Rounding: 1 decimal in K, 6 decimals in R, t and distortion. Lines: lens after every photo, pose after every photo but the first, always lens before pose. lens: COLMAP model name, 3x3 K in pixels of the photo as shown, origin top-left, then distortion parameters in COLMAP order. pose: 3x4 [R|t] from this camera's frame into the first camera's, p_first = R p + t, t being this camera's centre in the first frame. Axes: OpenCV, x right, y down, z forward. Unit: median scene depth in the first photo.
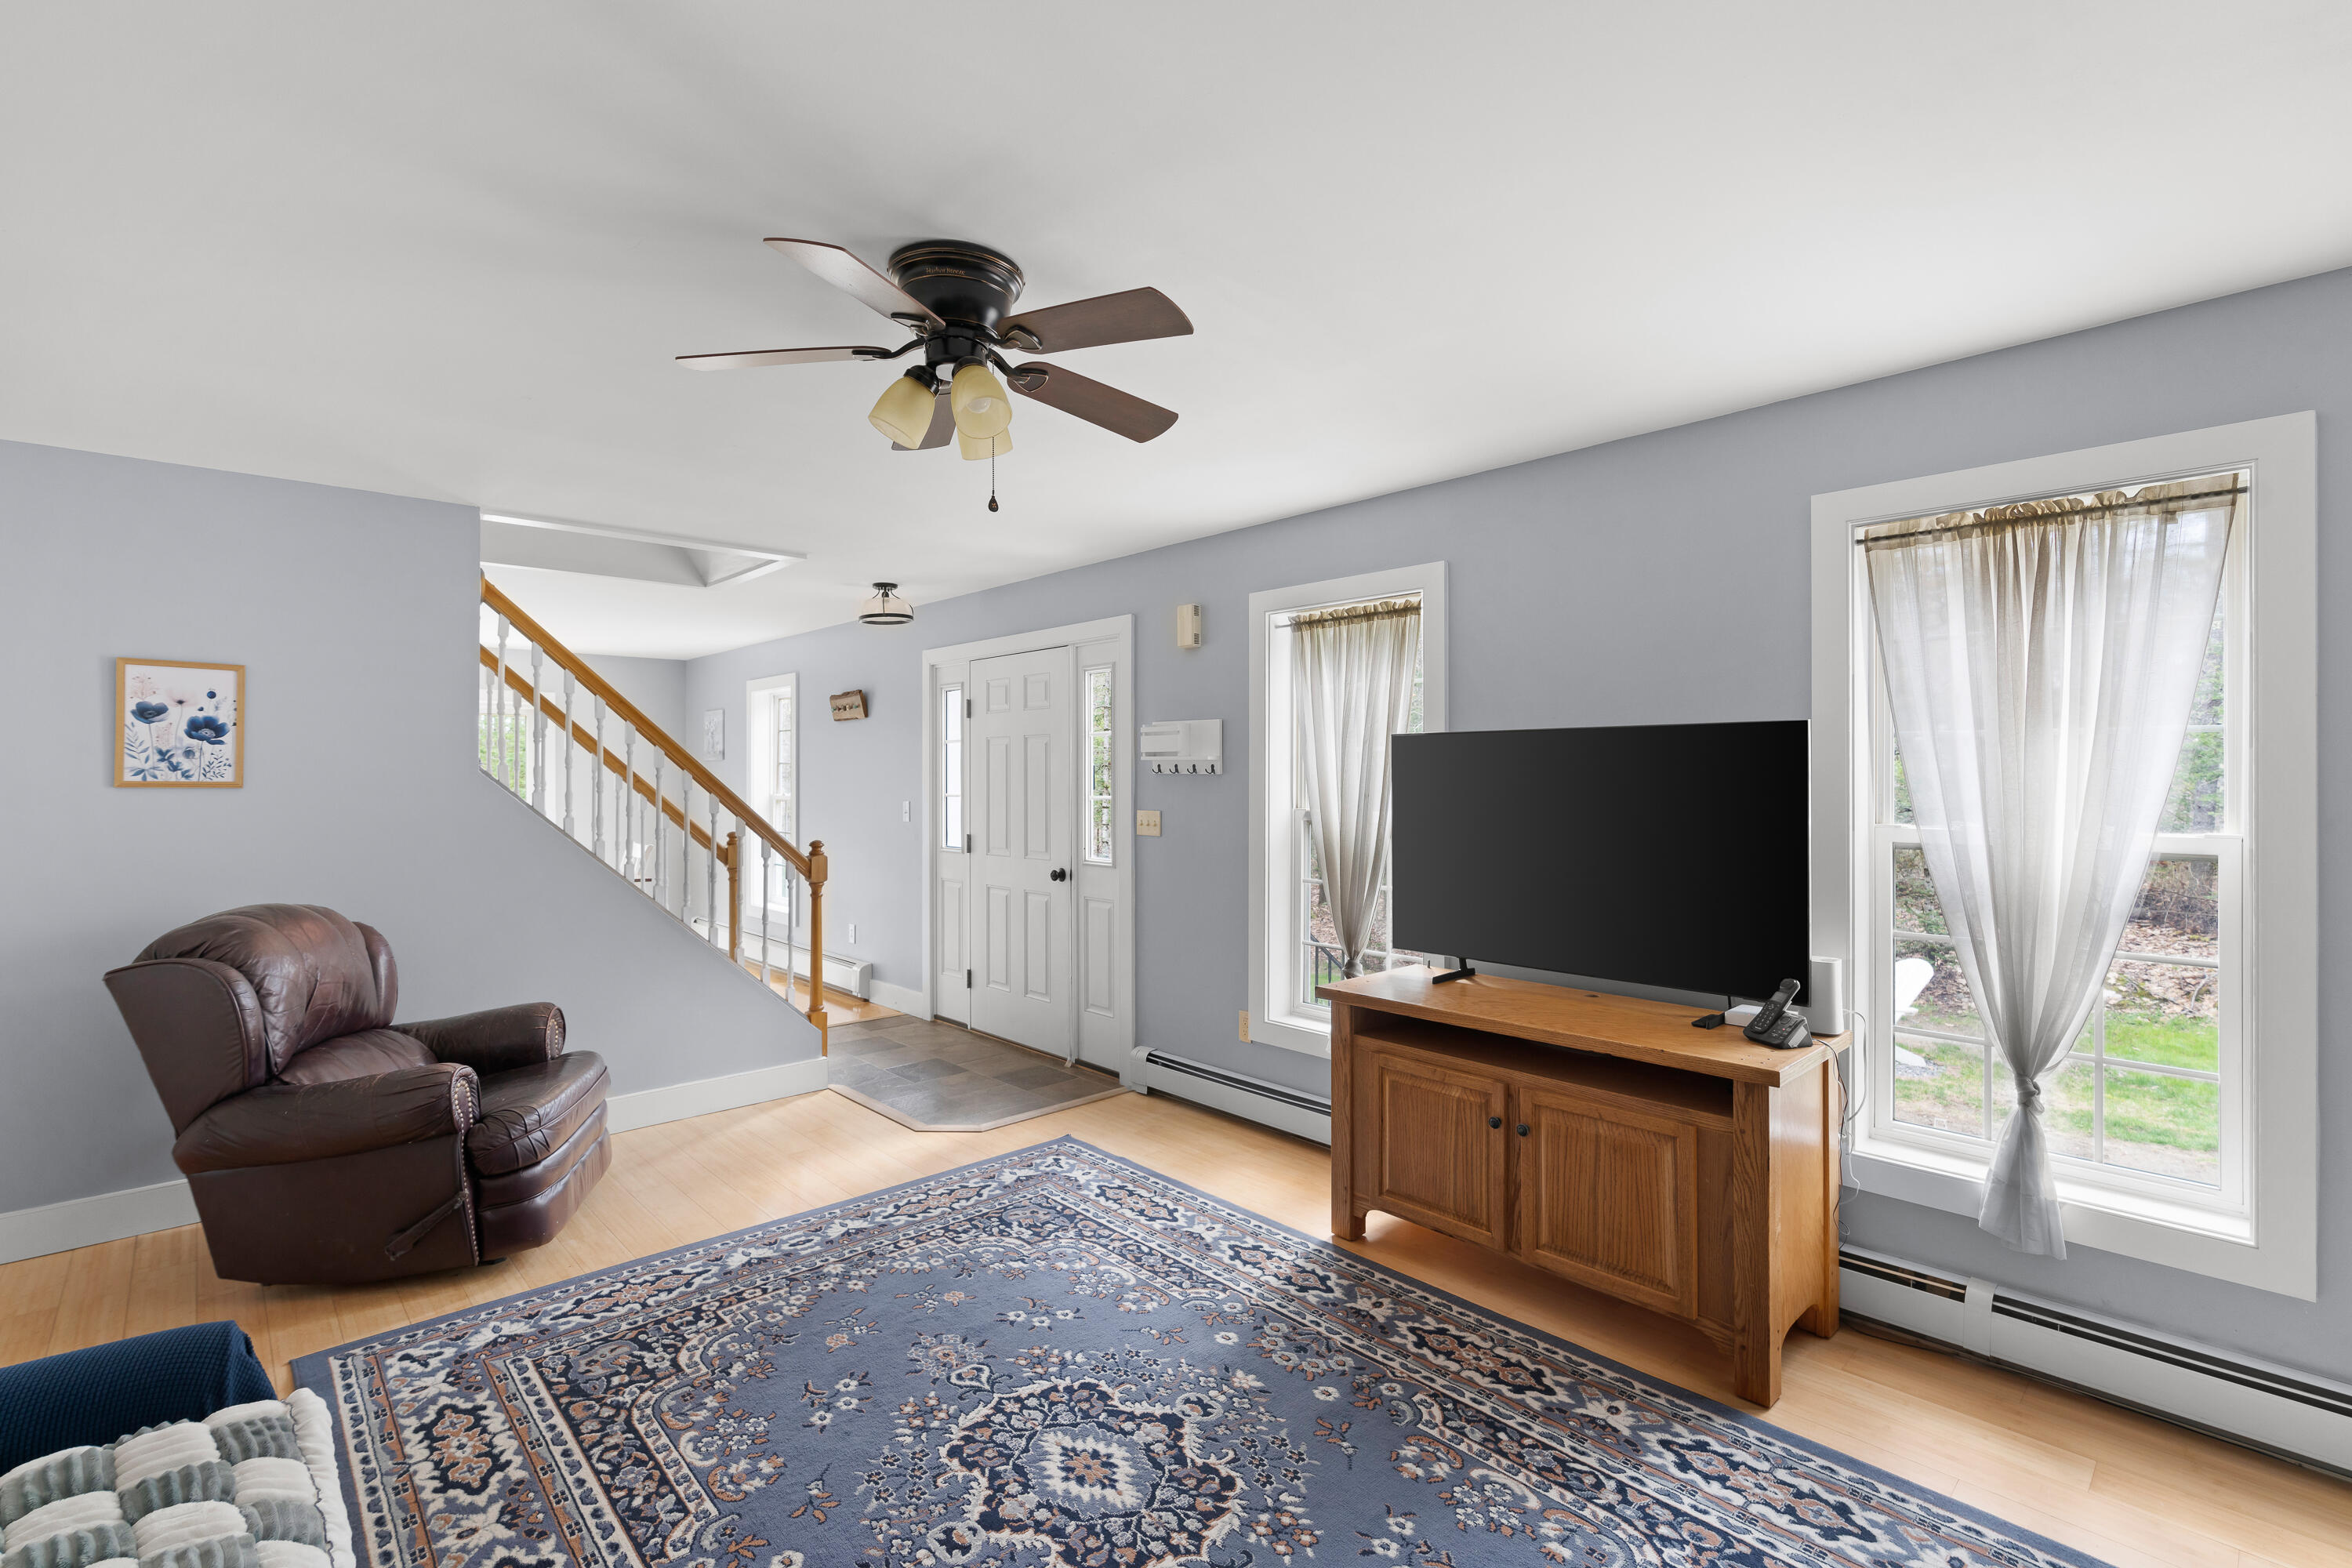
lens RADIAL K [[1042.8, 0, 1176.0], [0, 1042.8, 784.0], [0, 0, 1]] dist [-0.005406, 0.000664]
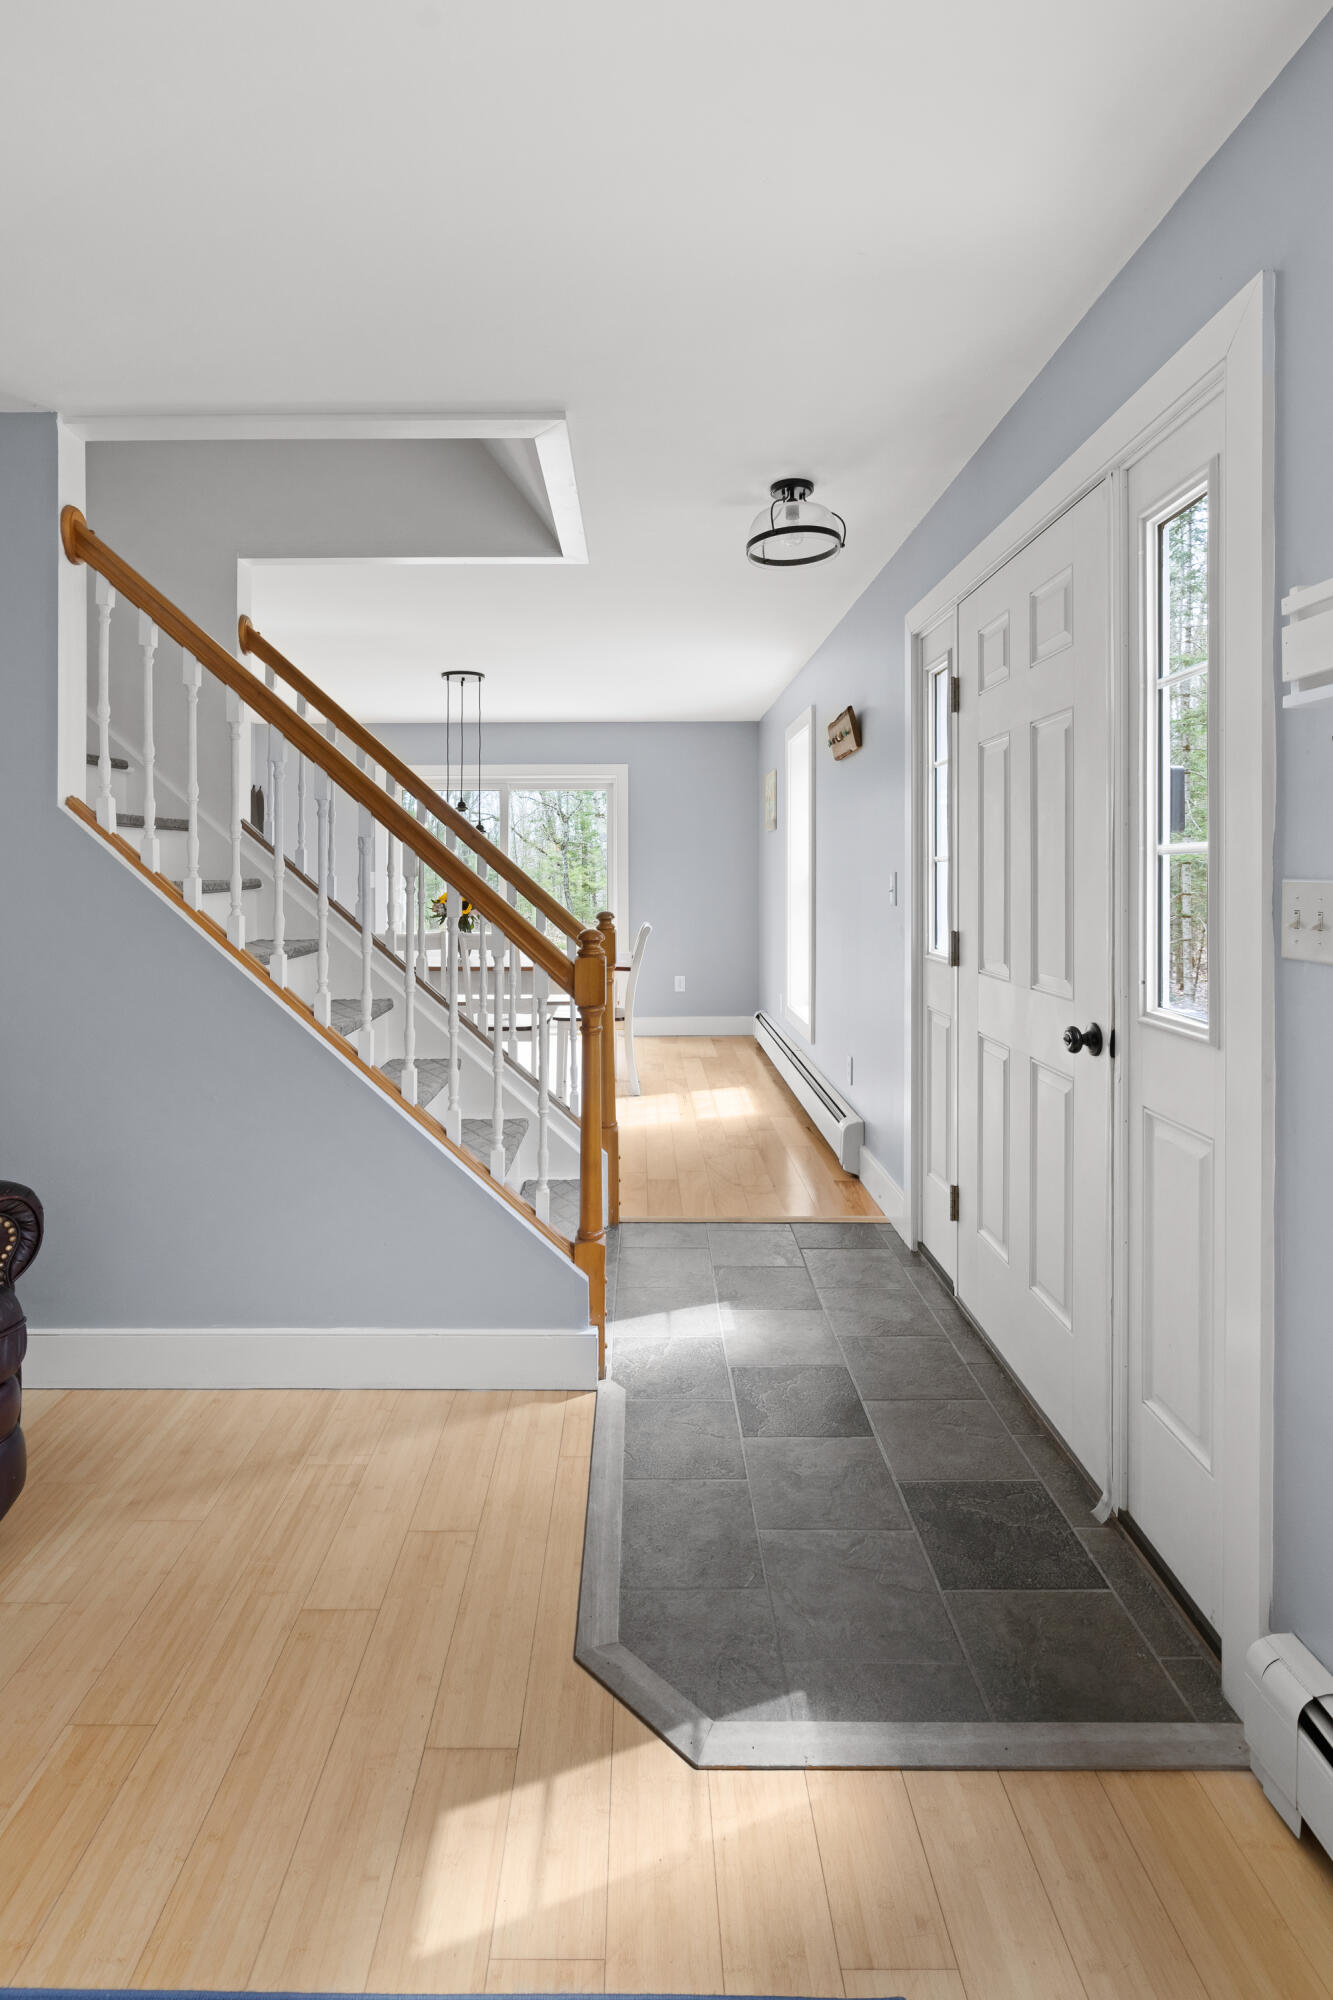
lens RADIAL K [[919.4, 0, 669.3], [0, 919.4, 877.8], [0, 0, 1]] dist [-0.009693, 0.001214]
pose [[0.728994, 0.003339, -0.684512, 0.016377], [-0.003470, 0.999993, 0.001182, 0.023761], [0.684511, 0.001514, 0.729001, 0.632531]]
